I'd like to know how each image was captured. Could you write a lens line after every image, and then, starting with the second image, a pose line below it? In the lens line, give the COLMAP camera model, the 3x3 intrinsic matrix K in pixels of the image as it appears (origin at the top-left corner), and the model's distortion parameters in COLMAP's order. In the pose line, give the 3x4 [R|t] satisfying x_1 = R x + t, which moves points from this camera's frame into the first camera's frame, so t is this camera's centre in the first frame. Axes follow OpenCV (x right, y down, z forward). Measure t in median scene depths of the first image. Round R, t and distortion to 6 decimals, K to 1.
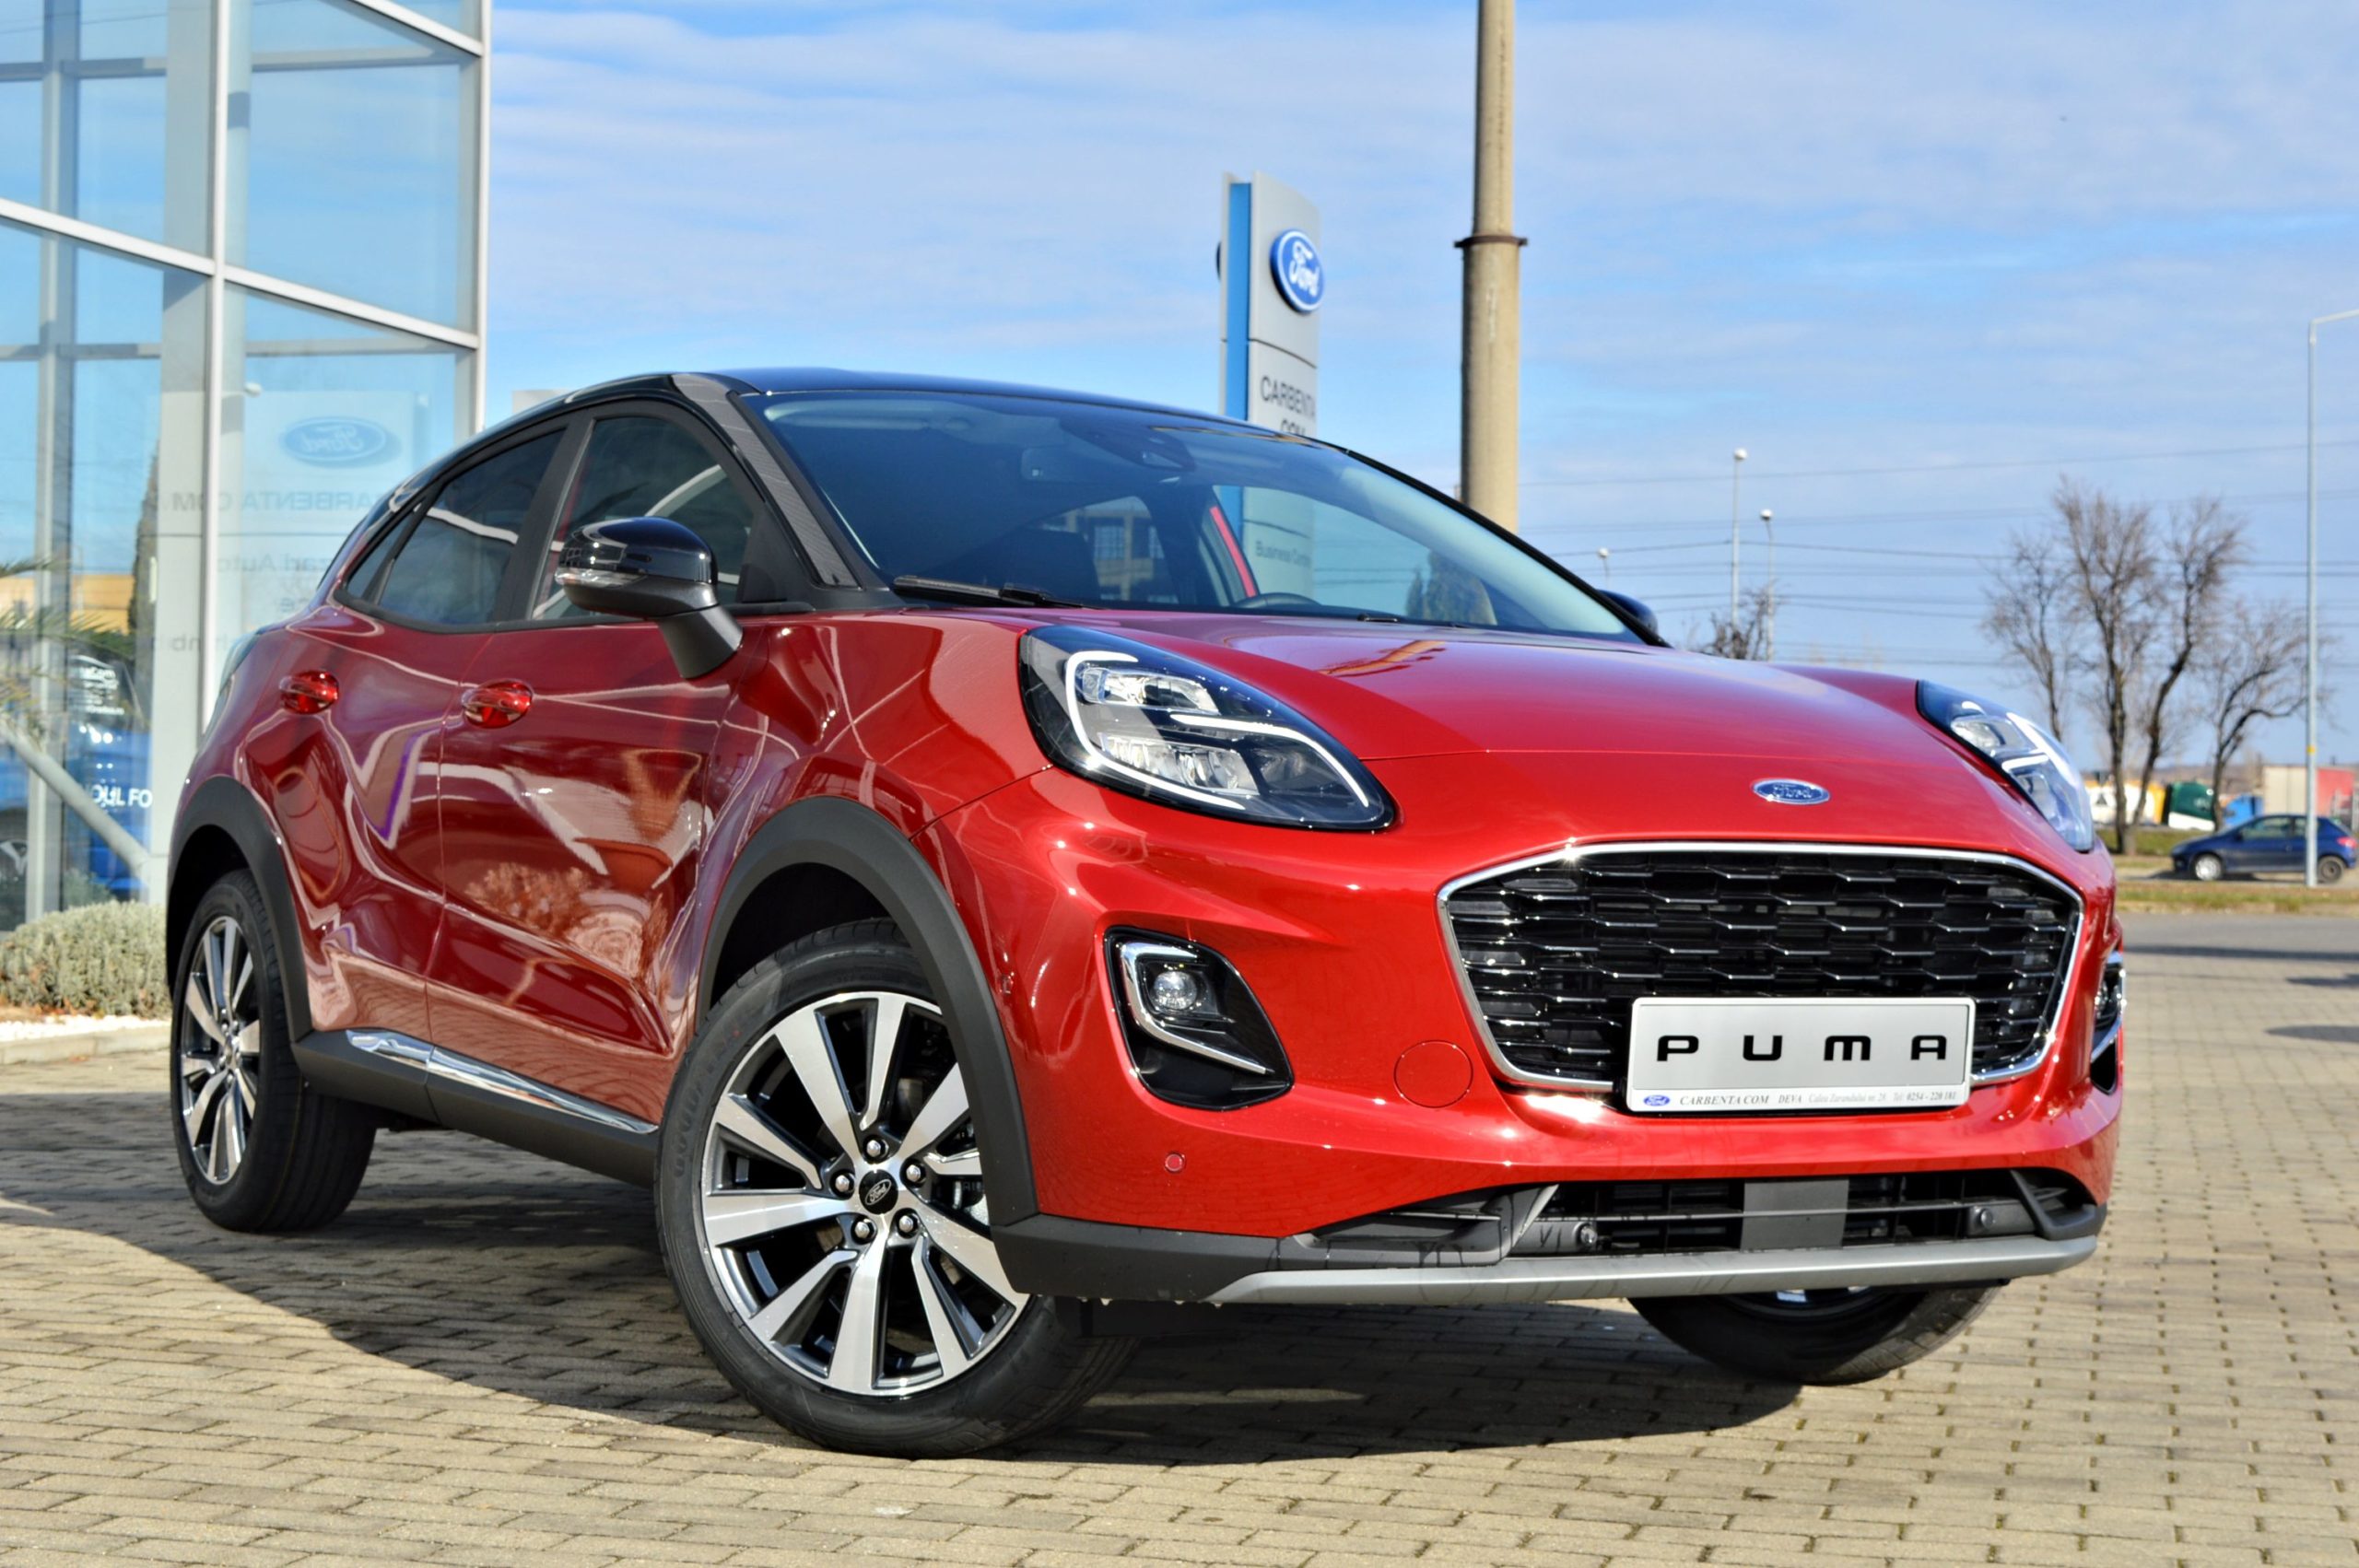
lens RADIAL K [[3835.8, 0, 1178.8], [0, 3835.8, 782.7], [0, 0, 1]] dist [-0.039039, 0.014951]
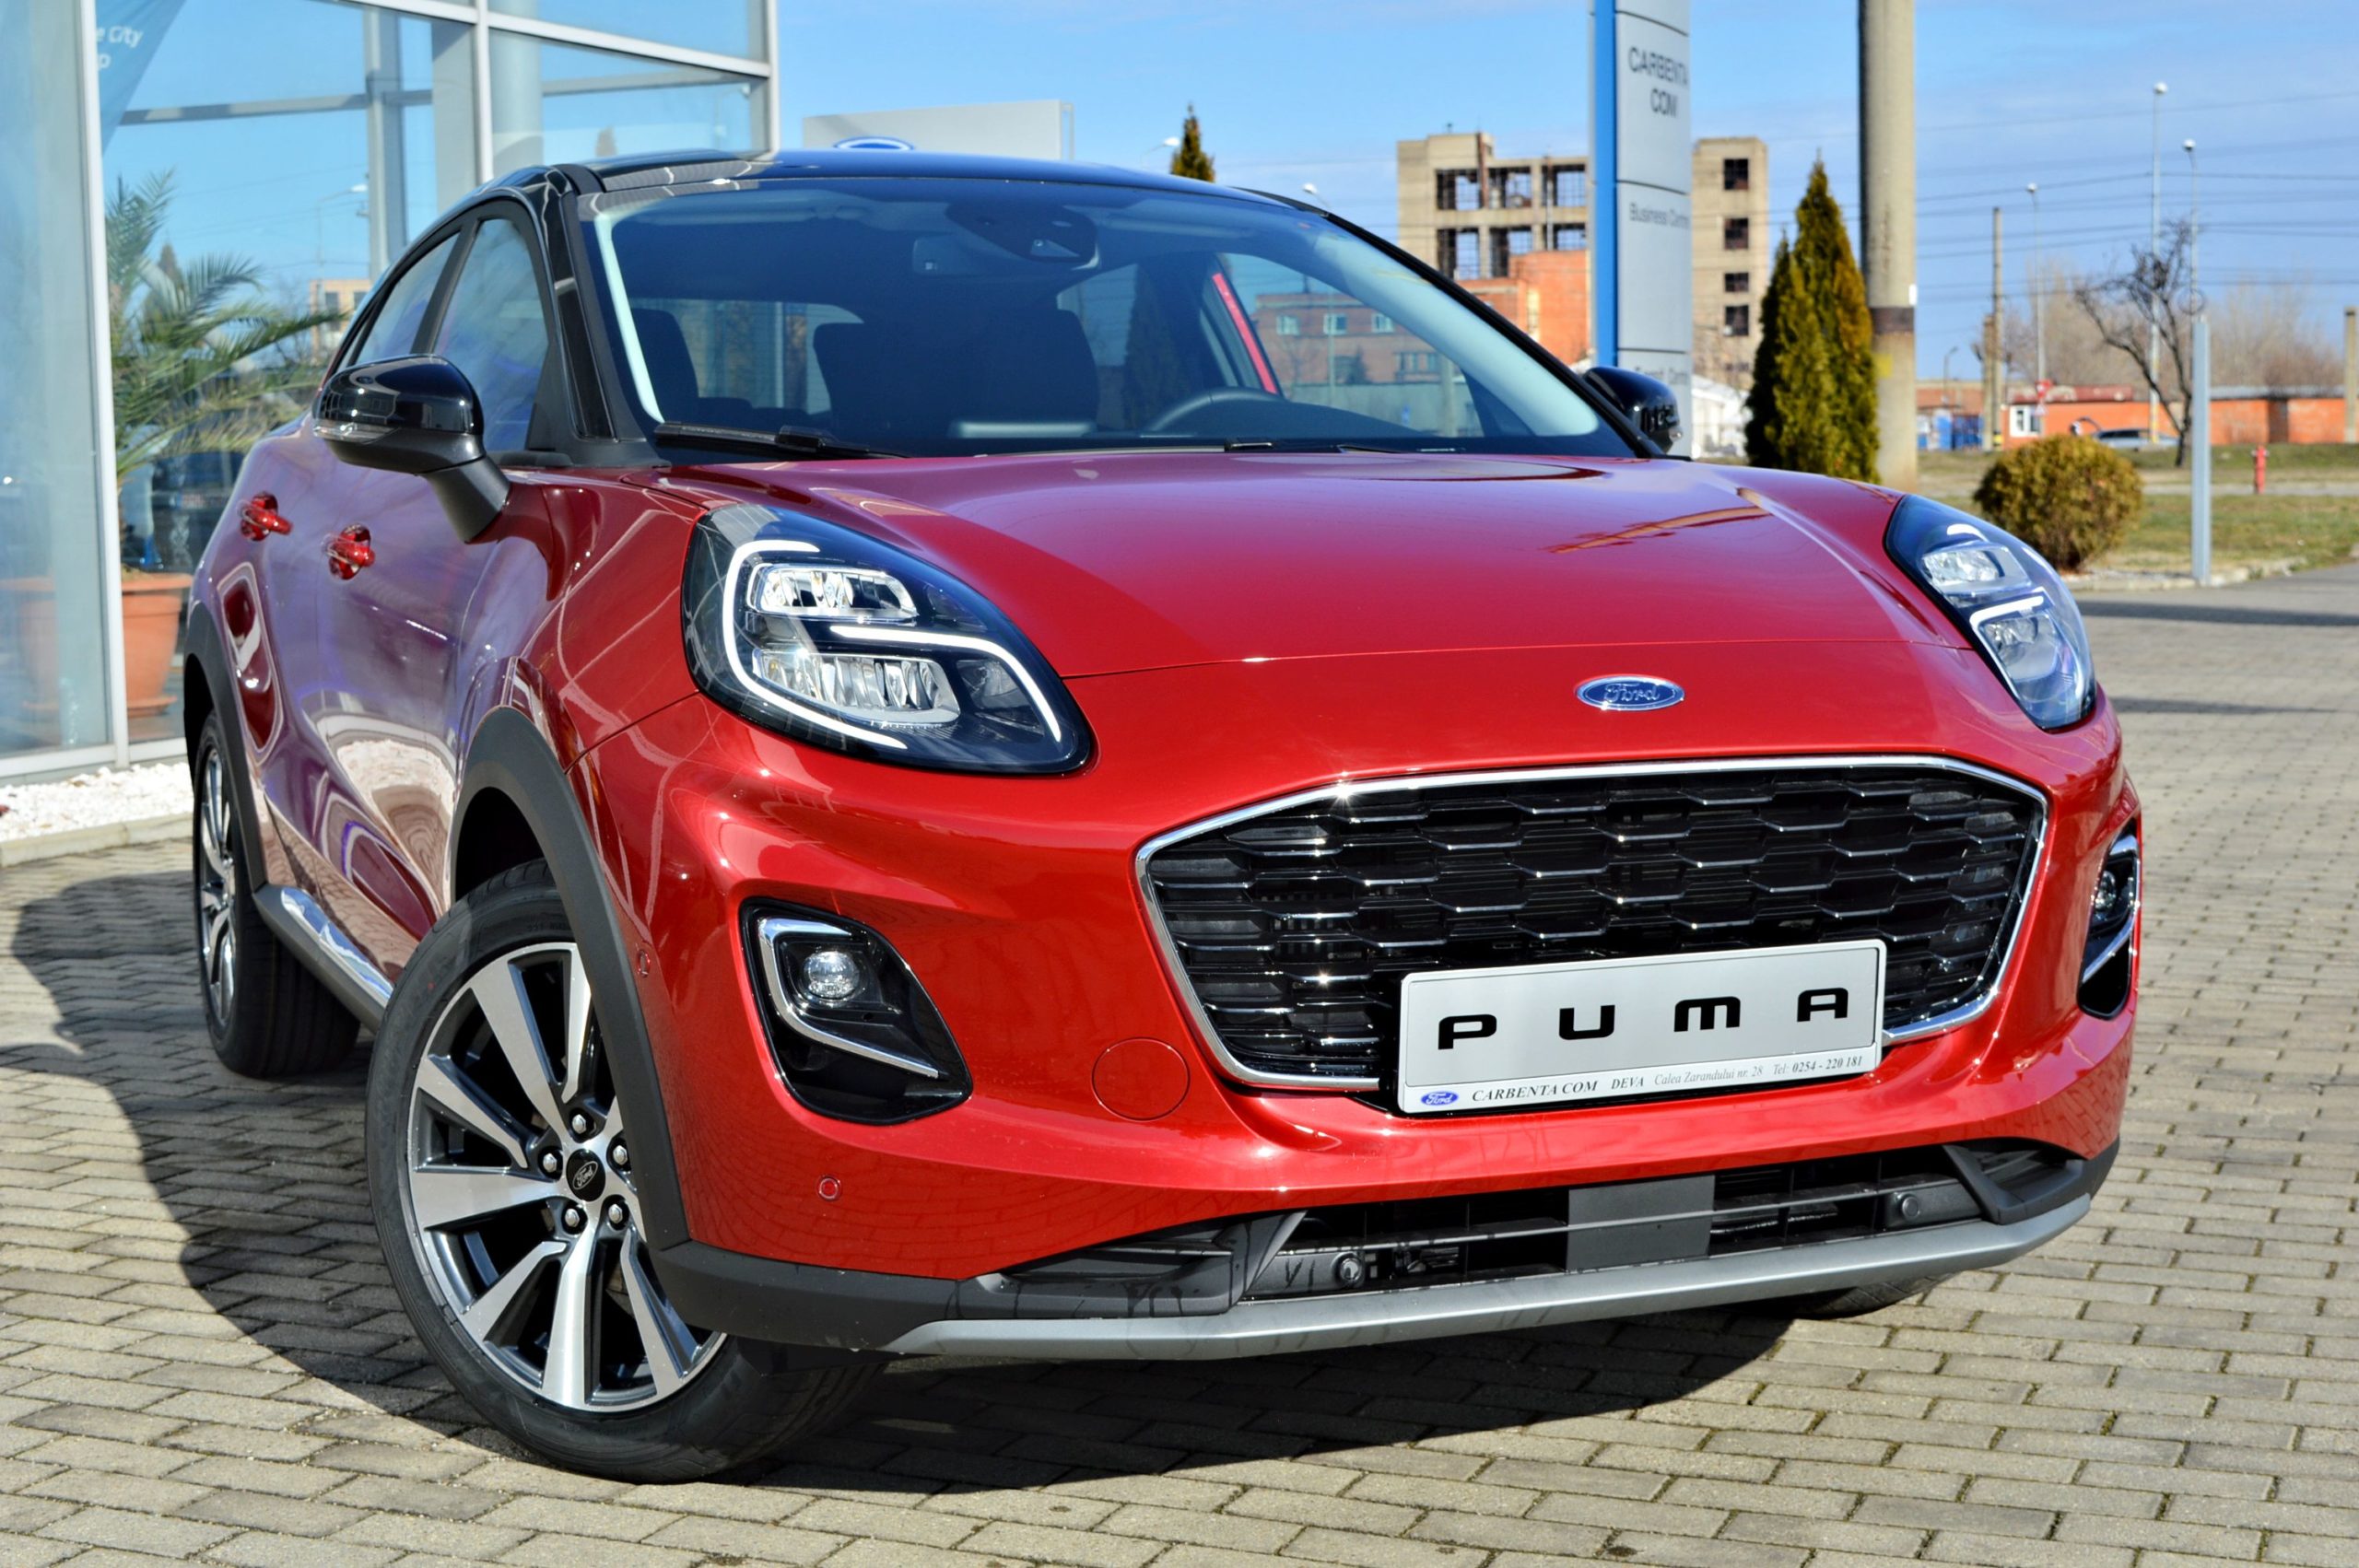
lens RADIAL K [[3460.9, 0, 1180.4], [0, 3460.9, 786.6], [0, 0, 1]] dist [-0.047300, -0.059536]
pose [[0.989179, -0.020426, -0.145288, 0.165803], [0.035952, 0.993816, 0.105058, -0.054827], [0.142243, -0.109145, 0.983796, 0.275126]]
